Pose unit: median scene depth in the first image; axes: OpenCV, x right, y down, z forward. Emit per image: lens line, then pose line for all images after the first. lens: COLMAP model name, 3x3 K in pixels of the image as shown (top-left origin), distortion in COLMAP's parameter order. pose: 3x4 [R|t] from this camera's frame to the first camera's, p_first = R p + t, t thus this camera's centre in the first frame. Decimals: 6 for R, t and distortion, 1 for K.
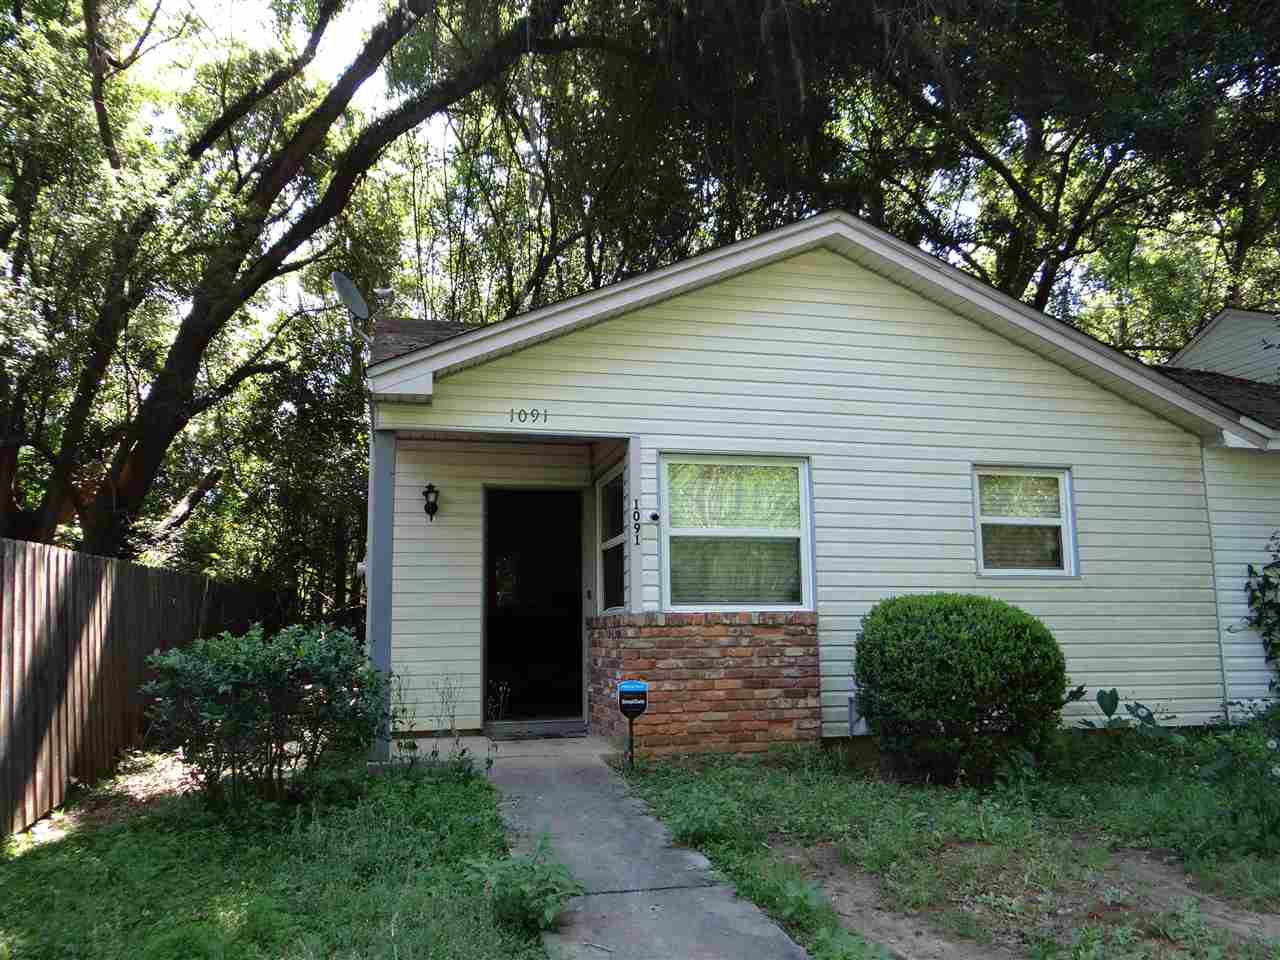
lens RADIAL K [[1013.3, 0, 636.3], [0, 1013.3, 474.5], [0, 0, 1]] dist [0.006161, -0.003760]
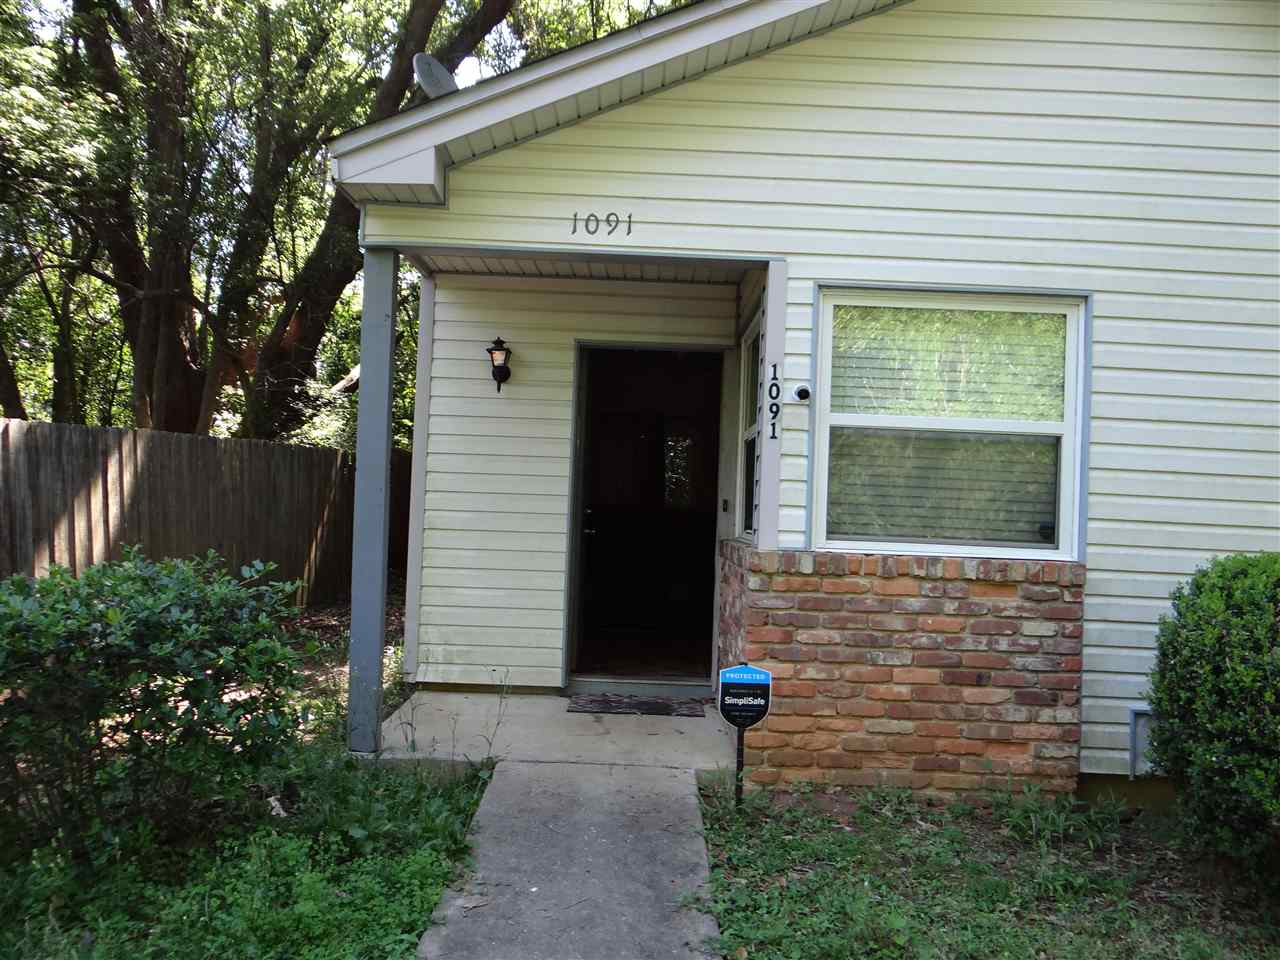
lens RADIAL K [[1013.3, 0, 636.3], [0, 1013.3, 474.5], [0, 0, 1]] dist [0.006161, -0.003760]
pose [[0.970342, 0.042957, -0.237891, 0.065682], [-0.012671, 0.991770, 0.127401, 0.014000], [0.241406, -0.120608, 0.962900, 0.387115]]
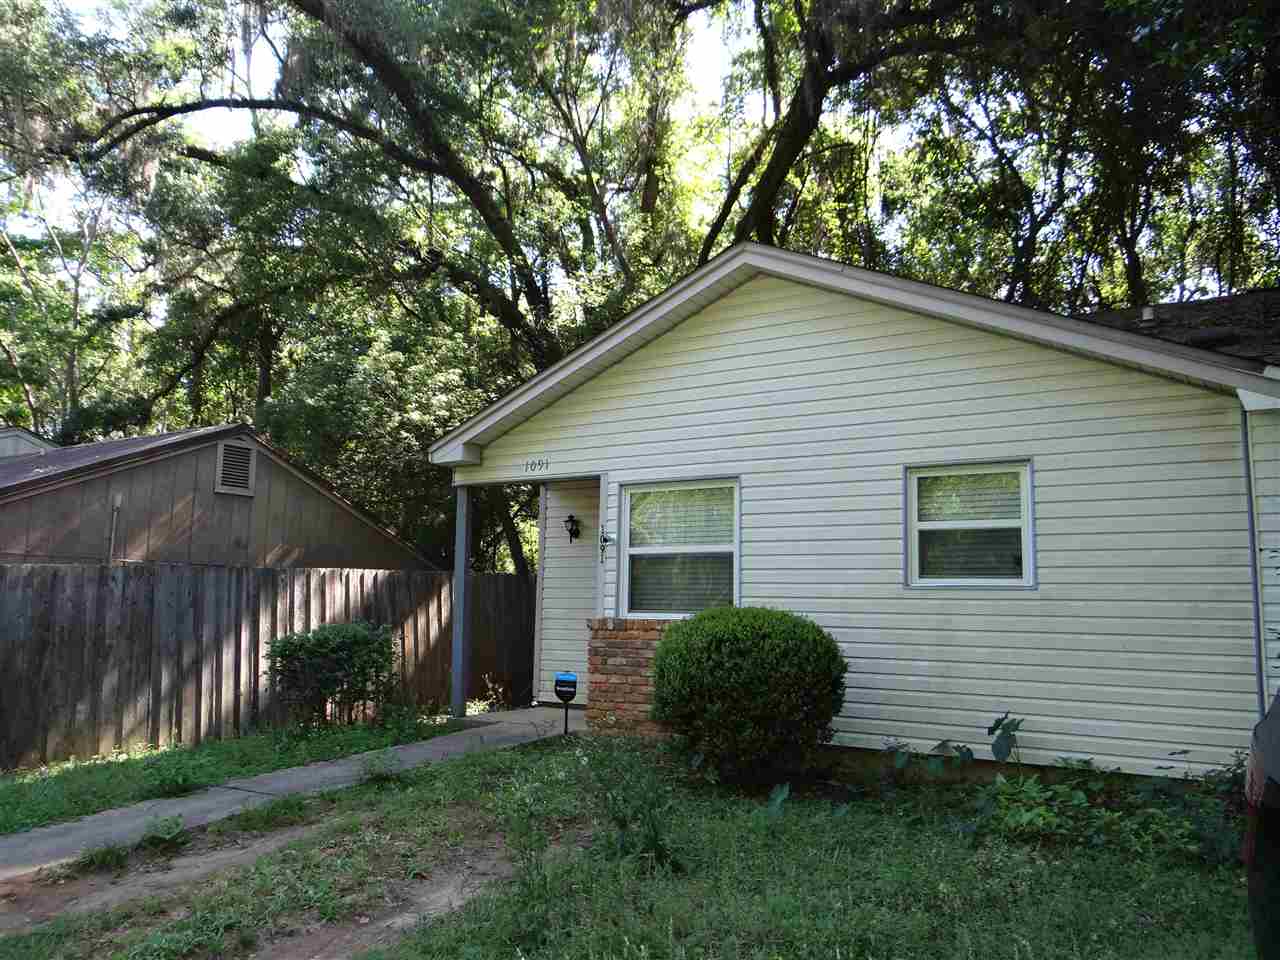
lens RADIAL K [[1013.3, 0, 636.3], [0, 1013.3, 474.5], [0, 0, 1]] dist [0.006161, -0.003760]
pose [[0.682247, -0.077589, -0.726993, 0.917268], [0.094838, 0.995344, -0.017228, -0.011762], [0.724945, -0.057192, 0.686429, 0.191550]]
